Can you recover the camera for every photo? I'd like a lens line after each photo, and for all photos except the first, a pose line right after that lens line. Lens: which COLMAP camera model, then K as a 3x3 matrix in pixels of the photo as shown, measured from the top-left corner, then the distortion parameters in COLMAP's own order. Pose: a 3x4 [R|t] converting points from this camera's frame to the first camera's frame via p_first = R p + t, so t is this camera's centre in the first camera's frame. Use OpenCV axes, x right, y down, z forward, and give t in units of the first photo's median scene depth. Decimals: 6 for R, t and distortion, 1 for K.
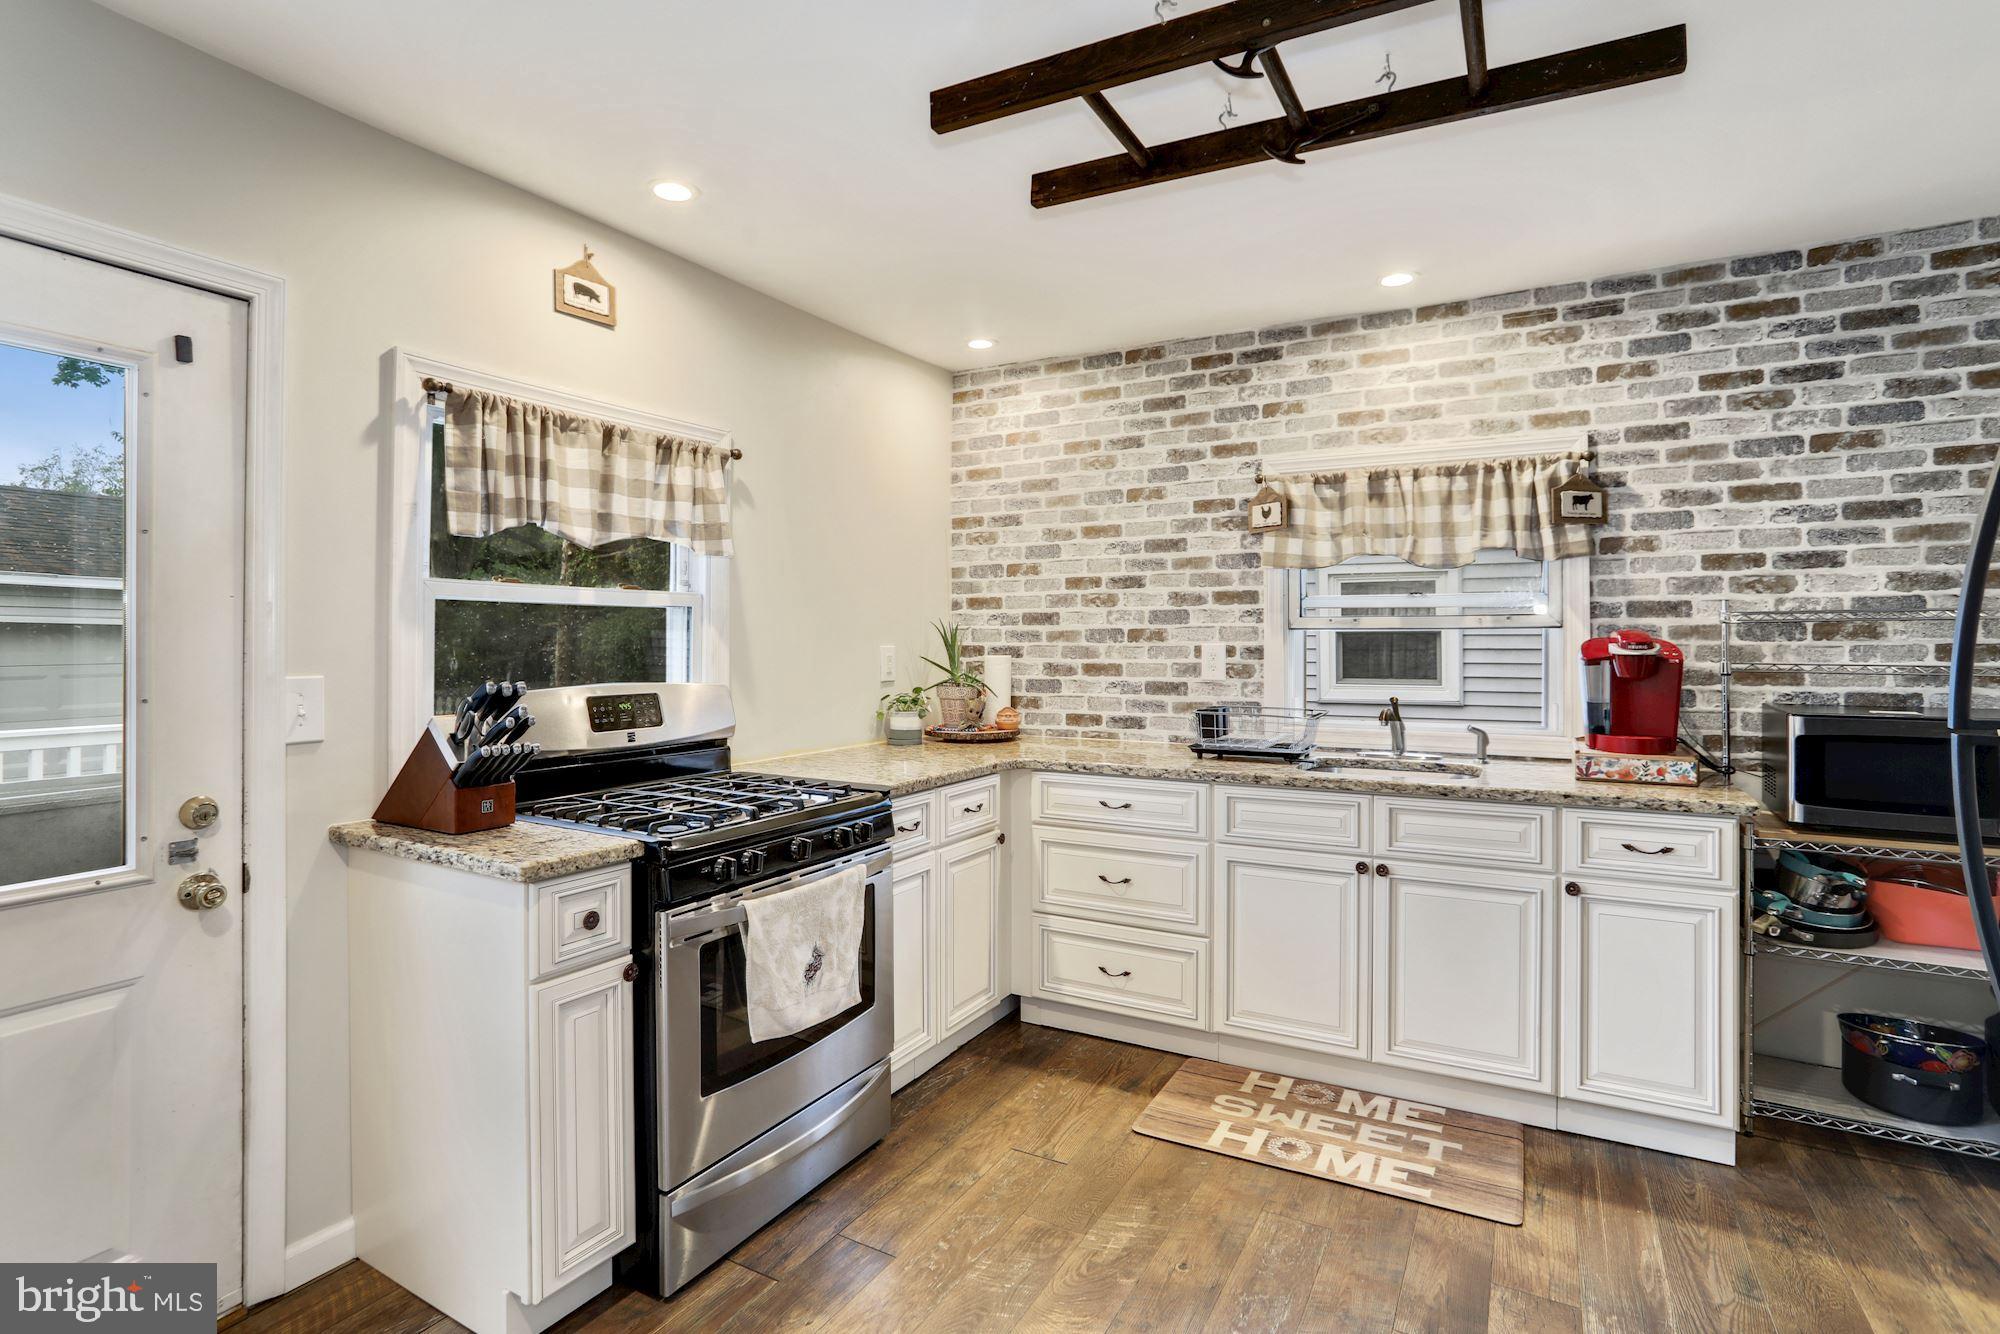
lens RADIAL K [[964.8, 0, 998.4], [0, 964.8, 653.4], [0, 0, 1]] dist [-0.067611, 0.038315]
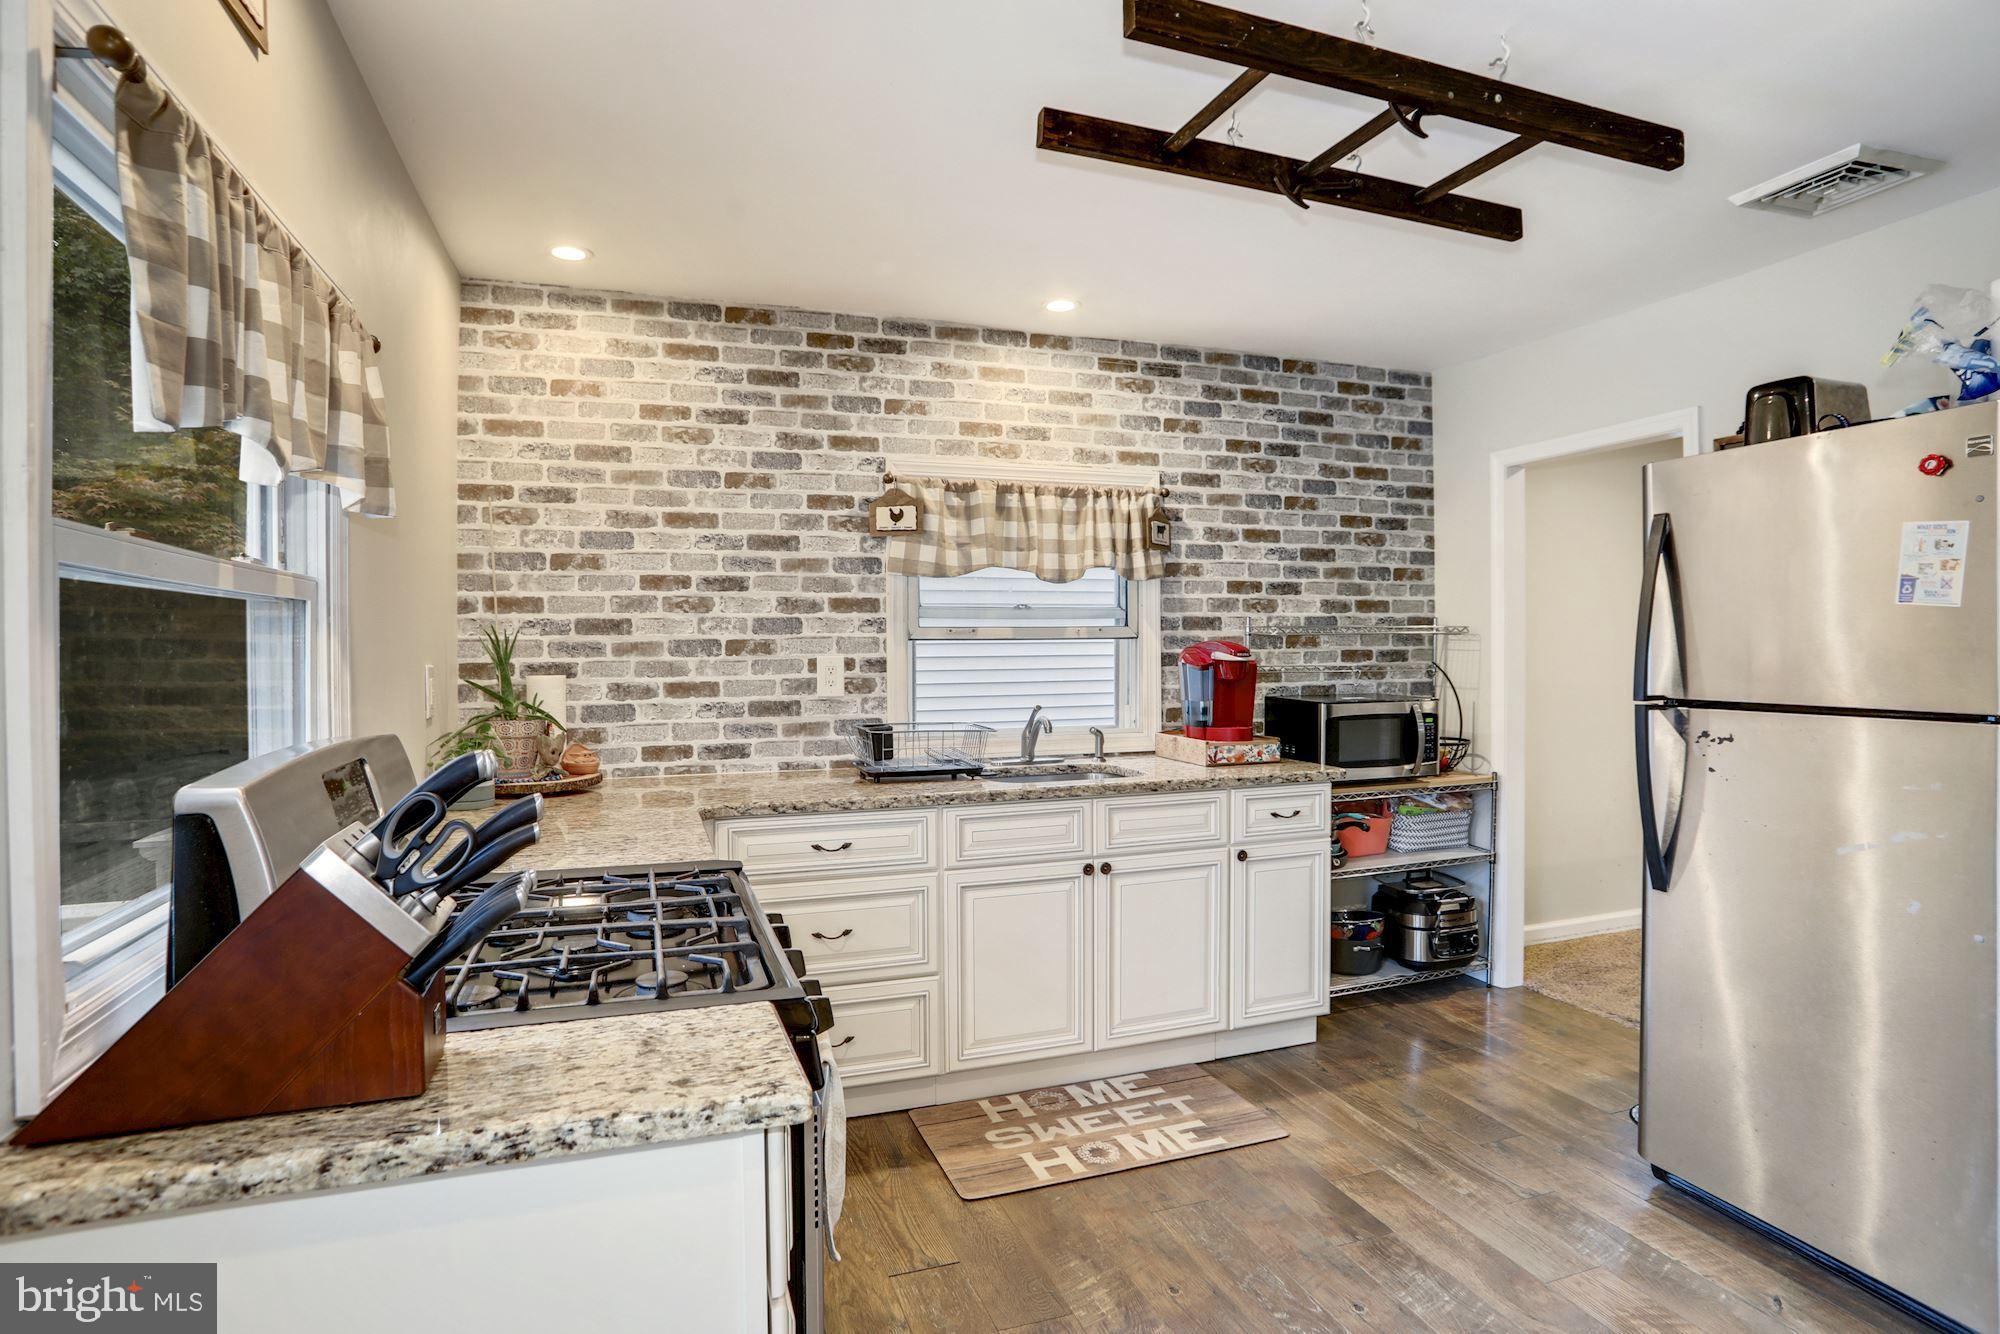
lens RADIAL K [[1014.2, 0, 1044.1], [0, 1014.2, 674.0], [0, 0, 1]] dist [-0.082921, 0.040014]
pose [[0.666523, -0.024981, 0.745065, -0.464042], [0.017550, 0.999687, 0.017818, -0.008984], [-0.745277, 0.001200, 0.666753, 0.297870]]
